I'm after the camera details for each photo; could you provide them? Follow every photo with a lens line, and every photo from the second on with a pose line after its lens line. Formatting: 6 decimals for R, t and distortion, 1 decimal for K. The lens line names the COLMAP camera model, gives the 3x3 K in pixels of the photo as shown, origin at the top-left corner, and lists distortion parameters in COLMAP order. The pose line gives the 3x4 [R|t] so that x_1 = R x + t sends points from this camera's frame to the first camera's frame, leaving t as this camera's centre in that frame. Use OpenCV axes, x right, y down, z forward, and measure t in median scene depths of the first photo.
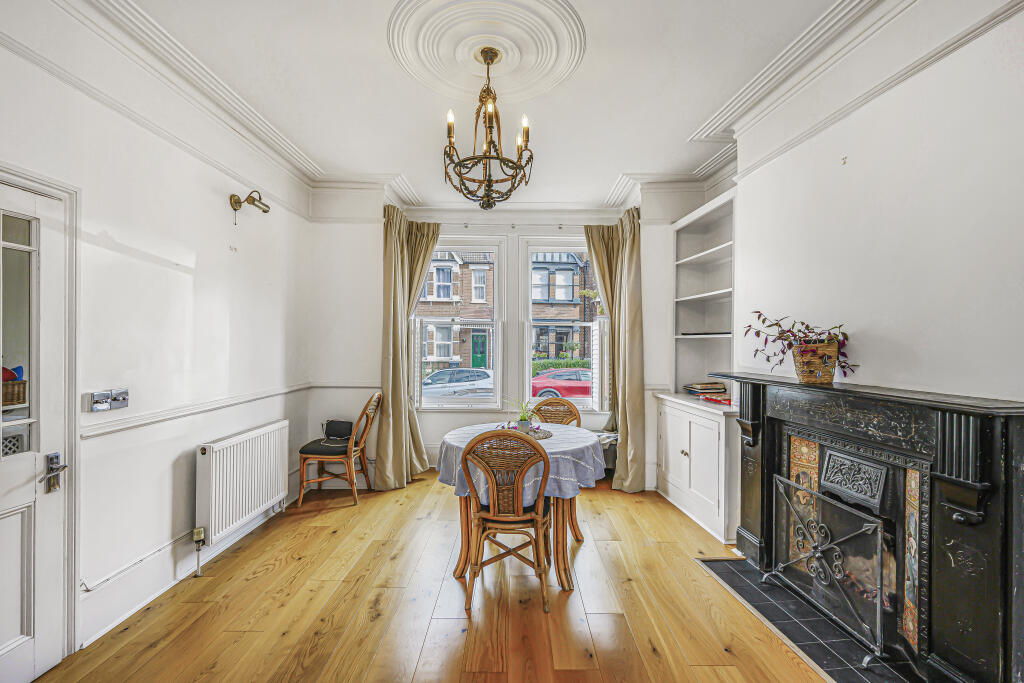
lens RADIAL K [[456.4, 0, 512.0], [0, 456.4, 341.5], [0, 0, 1]] dist [0.033015, 0.000071]
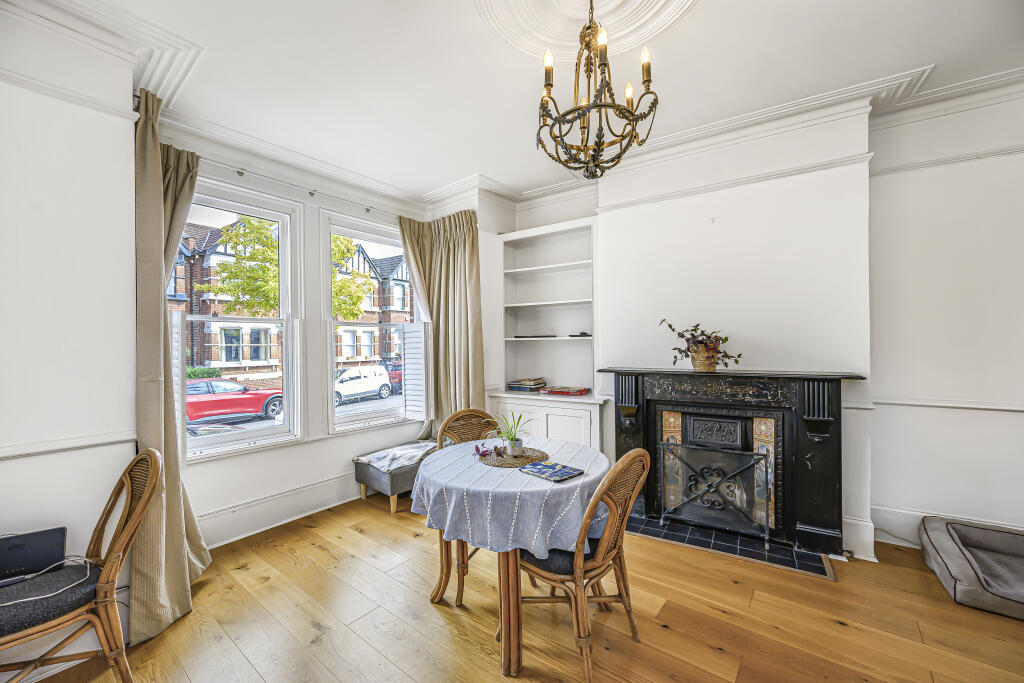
lens RADIAL K [[398.4, 0, 508.7], [0, 398.4, 343.3], [0, 0, 1]] dist [0.000381, -0.000038]
pose [[0.615206, -0.007771, 0.788328, -0.592288], [0.010689, 0.999942, 0.001515, -0.001903], [-0.788294, 0.007495, 0.615254, 0.632376]]
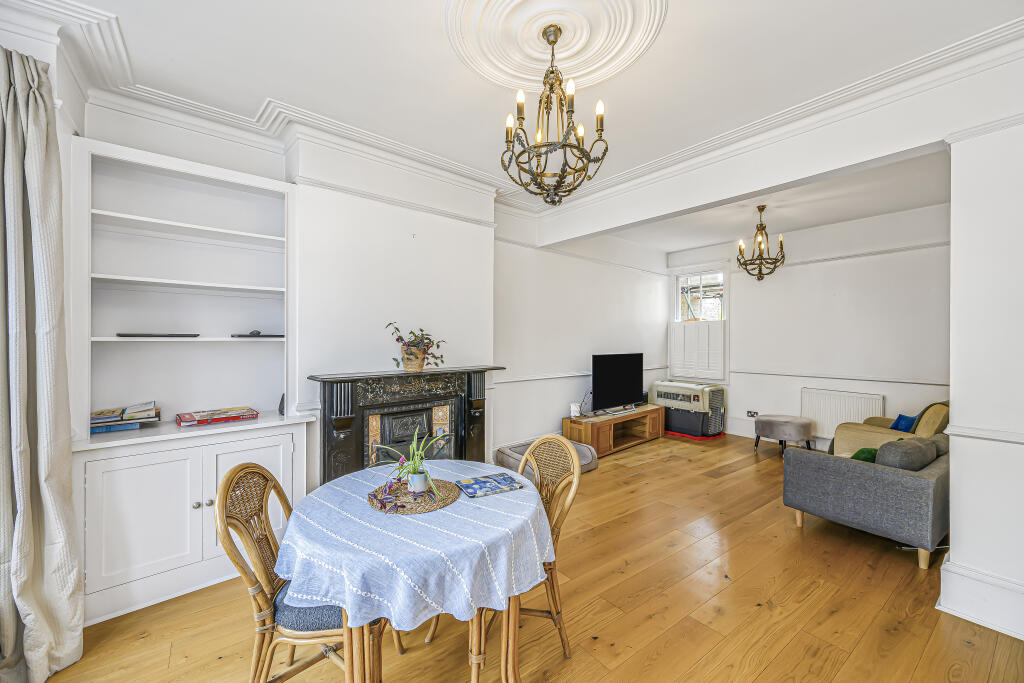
lens RADIAL K [[398.4, 0, 508.7], [0, 398.4, 343.3], [0, 0, 1]] dist [0.000381, -0.000038]
pose [[-0.580856, -0.005412, 0.813988, -0.545680], [0.000776, 0.999974, 0.007202, -0.011280], [-0.814006, 0.004815, -0.580837, 1.329061]]
